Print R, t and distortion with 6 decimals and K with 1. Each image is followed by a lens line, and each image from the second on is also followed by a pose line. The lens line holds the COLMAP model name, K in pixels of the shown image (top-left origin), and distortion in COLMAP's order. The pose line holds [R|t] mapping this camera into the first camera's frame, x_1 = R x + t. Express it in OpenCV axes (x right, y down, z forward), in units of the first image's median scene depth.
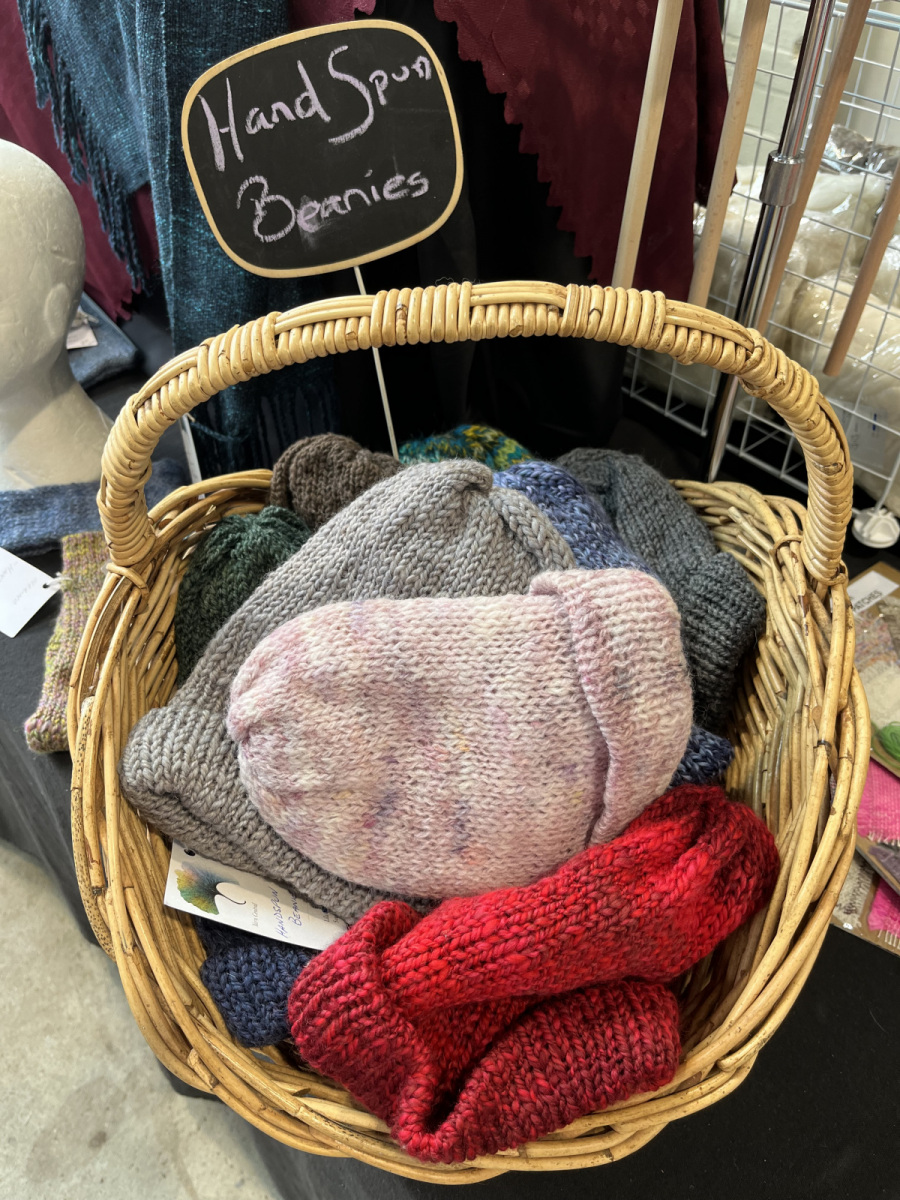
lens RADIAL K [[892.8, 0, 449.2], [0, 892.8, 599.1], [0, 0, 1]] dist [0.003948, -0.022239]
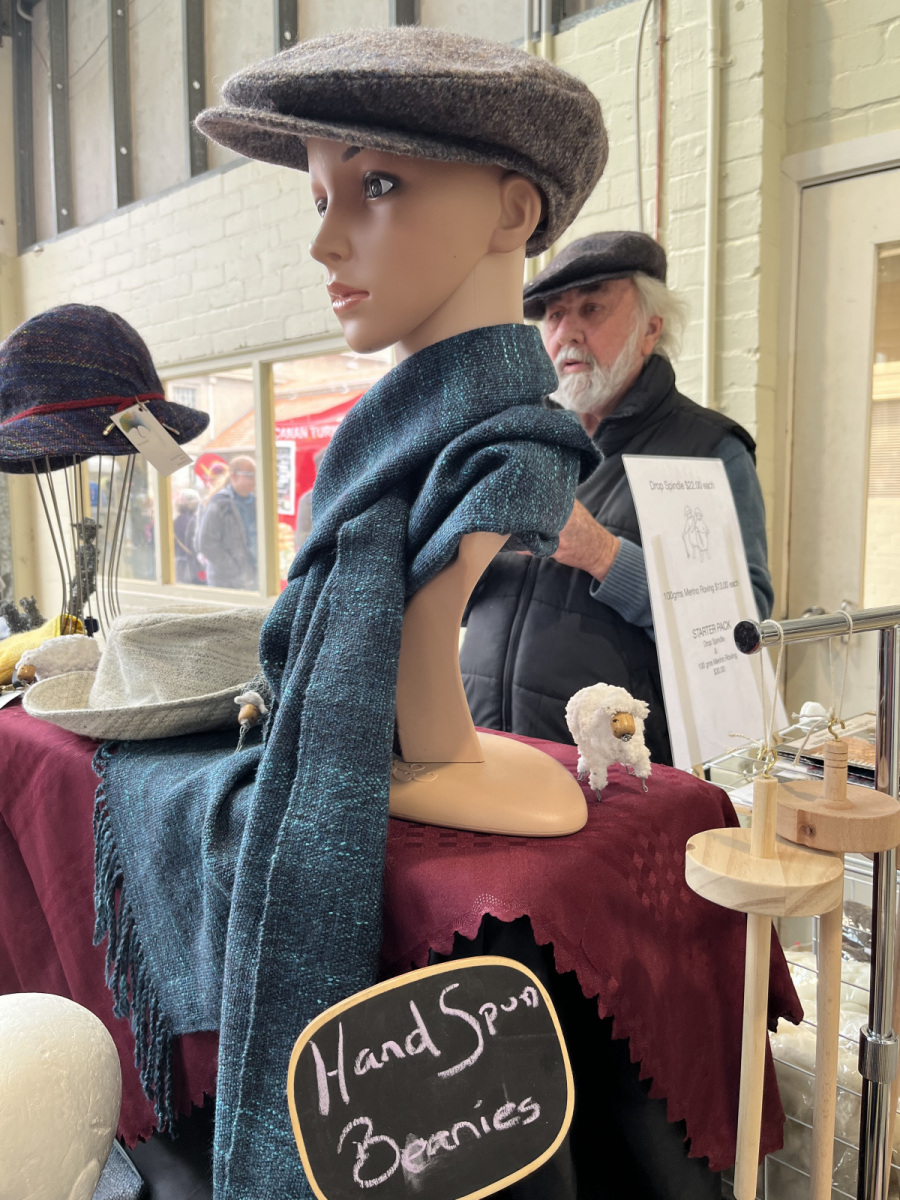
lens RADIAL K [[892.8, 0, 452.8], [0, 892.8, 594.8], [0, 0, 1]] dist [0.003948, -0.022239]
pose [[0.997652, -0.019816, 0.065550, -0.167670], [0.056535, 0.778494, -0.625100, -0.304950], [-0.038644, 0.627339, 0.777787, -0.078086]]
